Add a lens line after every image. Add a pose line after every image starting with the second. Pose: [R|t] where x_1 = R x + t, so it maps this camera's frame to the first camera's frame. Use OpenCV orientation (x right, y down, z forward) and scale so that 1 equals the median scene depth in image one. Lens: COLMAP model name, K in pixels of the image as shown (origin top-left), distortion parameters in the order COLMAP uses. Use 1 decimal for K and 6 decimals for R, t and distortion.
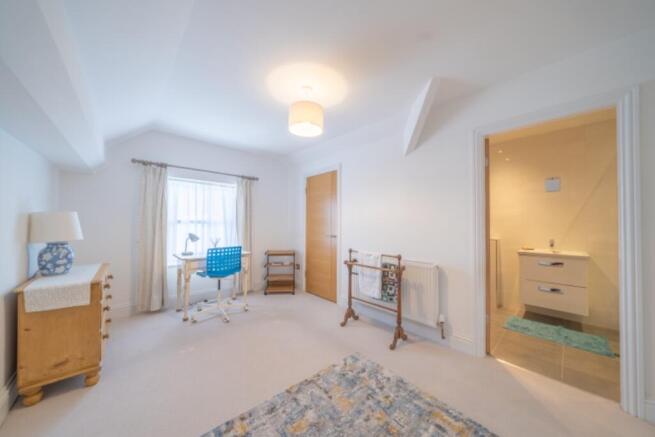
lens RADIAL K [[226.7, 0, 326.5], [0, 226.7, 221.7], [0, 0, 1]] dist [-0.000263, 0.000008]
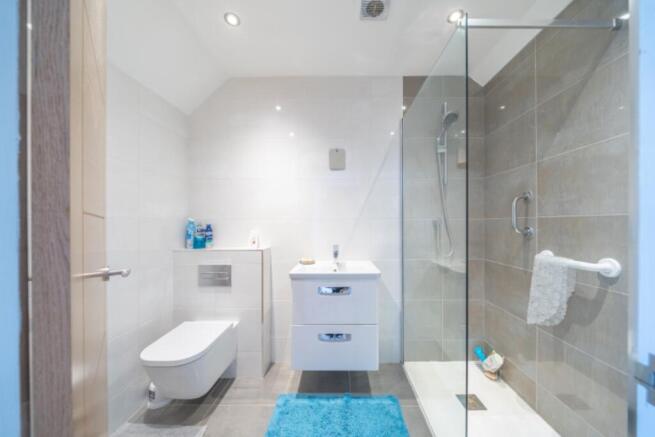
lens RADIAL K [[226.7, 0, 326.5], [0, 226.7, 221.7], [0, 0, 1]] dist [-0.000263, 0.000008]
pose [[0.708288, -0.001657, 0.705921, 0.345270], [-0.007593, 0.999922, 0.009966, 0.004260], [-0.705882, -0.012419, 0.708220, 0.372299]]
